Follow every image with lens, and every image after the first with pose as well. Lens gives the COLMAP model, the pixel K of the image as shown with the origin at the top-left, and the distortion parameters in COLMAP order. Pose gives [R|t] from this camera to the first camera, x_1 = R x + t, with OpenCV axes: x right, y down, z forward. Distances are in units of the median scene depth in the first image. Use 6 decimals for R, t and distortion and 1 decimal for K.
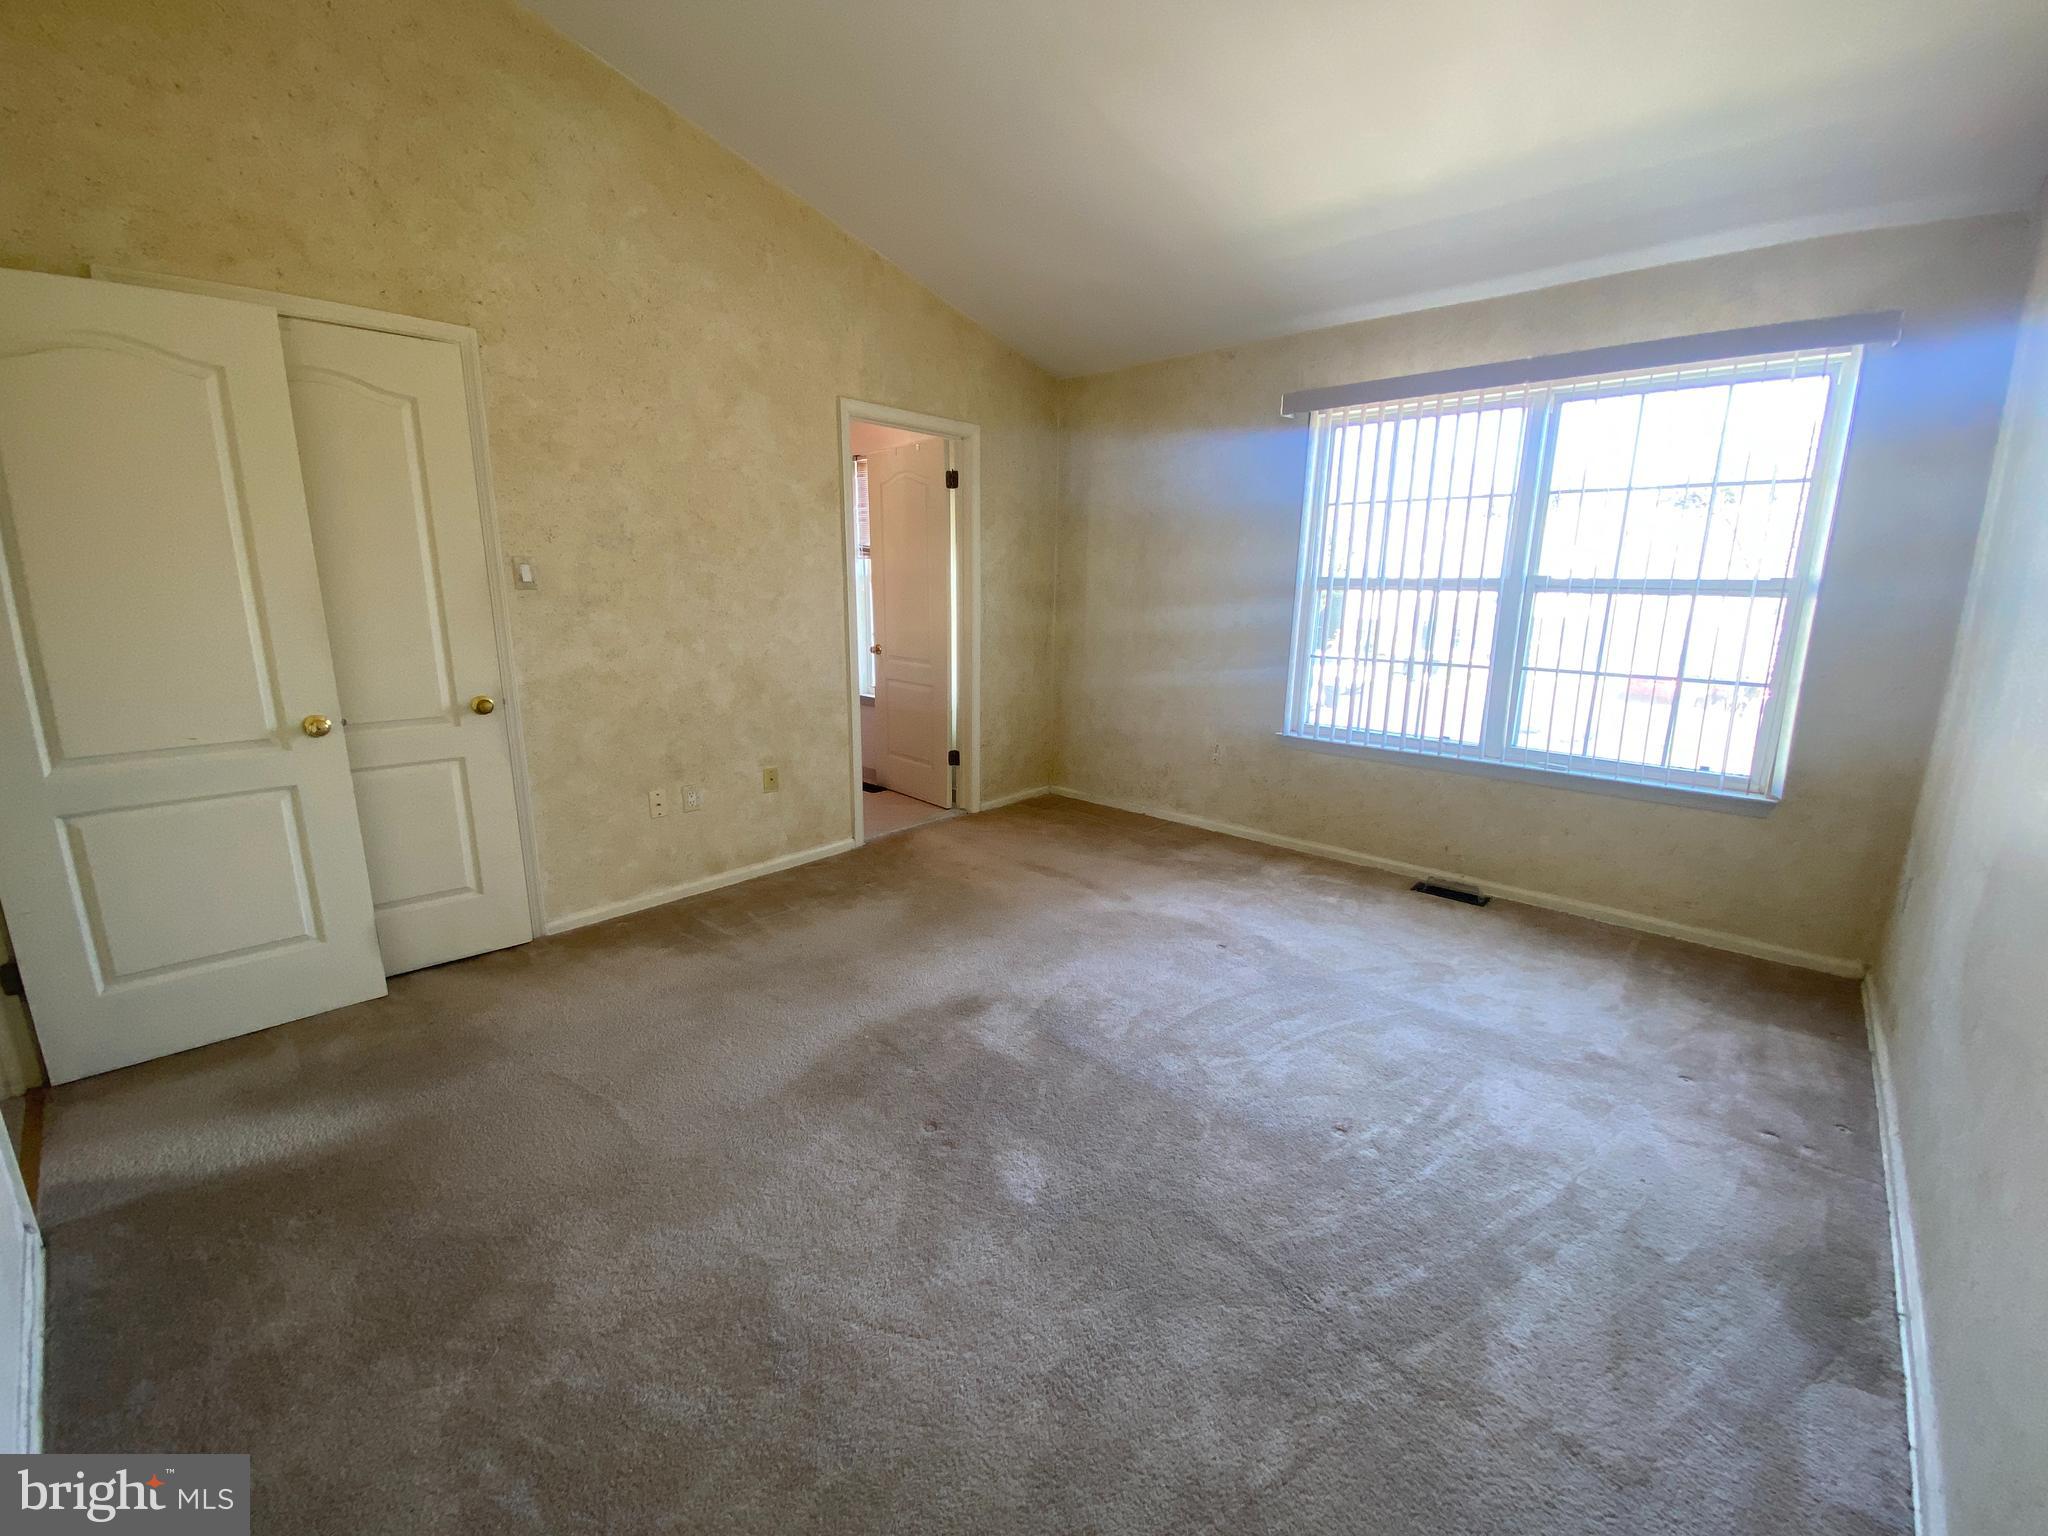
lens RADIAL K [[829.5, 0, 1015.7], [0, 829.5, 774.6], [0, 0, 1]] dist [0.000824, -0.007118]
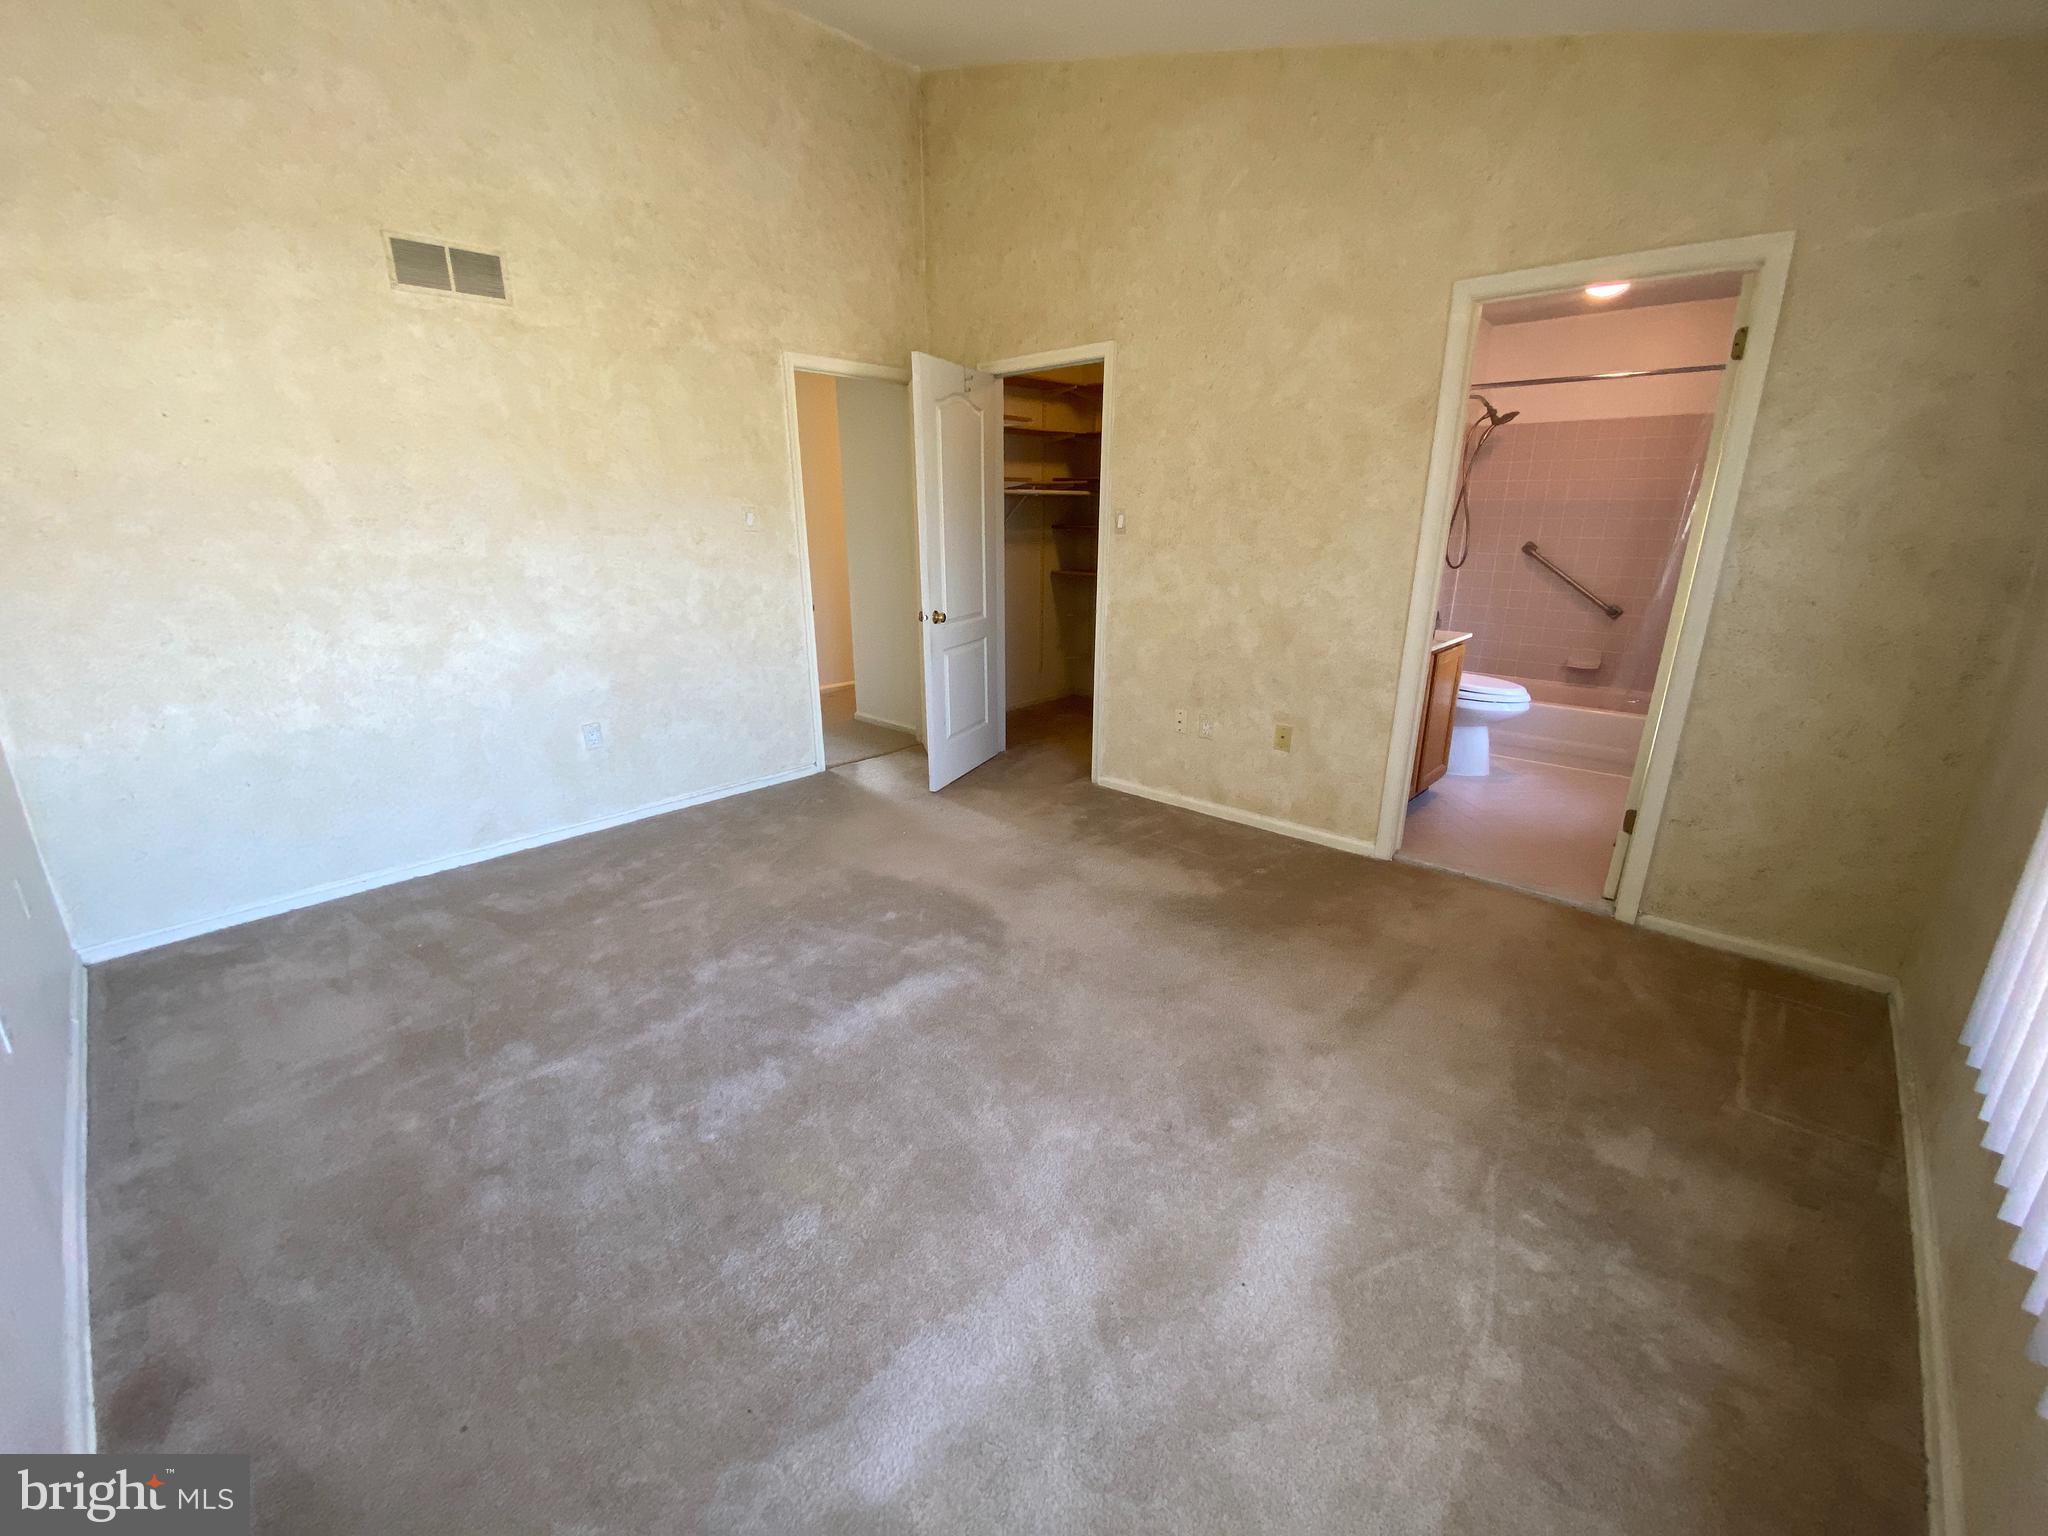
lens RADIAL K [[829.5, 0, 1020.7], [0, 829.5, 774.4], [0, 0, 1]] dist [0.000824, -0.007118]
pose [[-0.015540, 0.292898, -0.956017, 0.651854], [-0.222505, 0.931145, 0.288895, -0.167431], [0.974808, 0.217208, 0.050701, 0.681430]]
